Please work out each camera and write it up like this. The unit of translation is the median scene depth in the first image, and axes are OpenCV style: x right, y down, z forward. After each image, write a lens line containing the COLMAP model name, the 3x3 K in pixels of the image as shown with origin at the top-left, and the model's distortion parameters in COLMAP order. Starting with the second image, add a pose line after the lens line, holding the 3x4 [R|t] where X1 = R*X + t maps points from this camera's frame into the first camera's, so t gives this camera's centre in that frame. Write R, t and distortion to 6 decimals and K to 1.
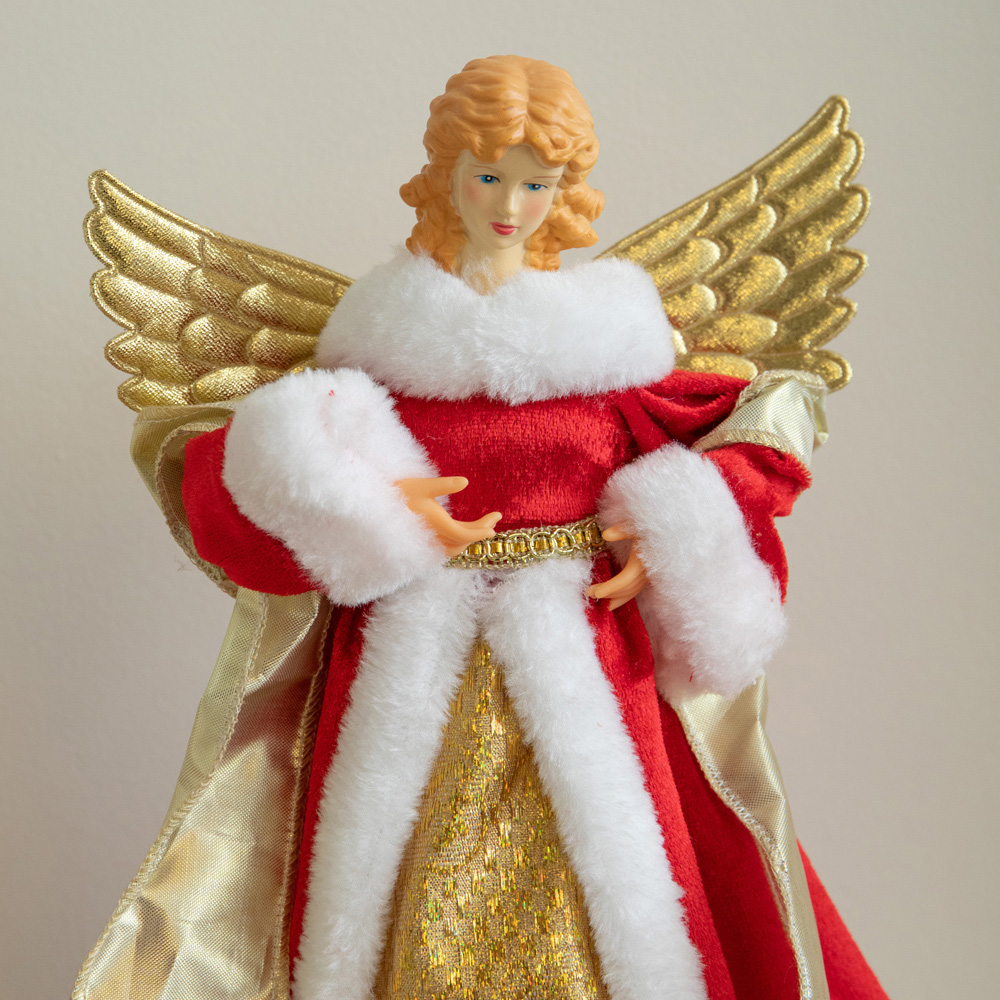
lens RADIAL K [[2823.5, 0, 466.7], [0, 2823.5, 459.8], [0, 0, 1]] dist [0.225997, 0.000000]
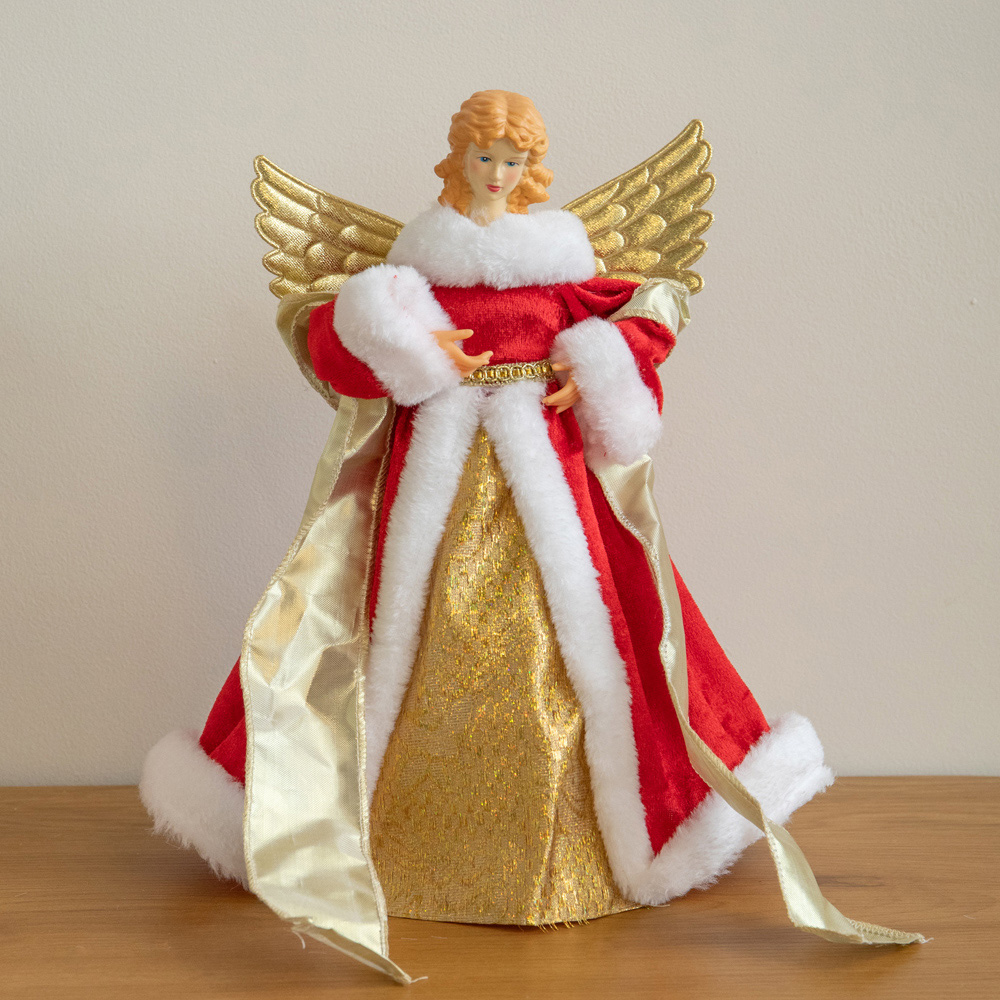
lens RADIAL K [[2823.5, 0, 551.6], [0, 2823.5, 446.2], [0, 0, 1]] dist [0.225997, 0.000000]
pose [[0.999872, -0.000820, 0.015968, 0.020388], [0.001565, 0.998909, -0.046666, 0.155361], [-0.015912, 0.046685, 0.998783, -0.717600]]
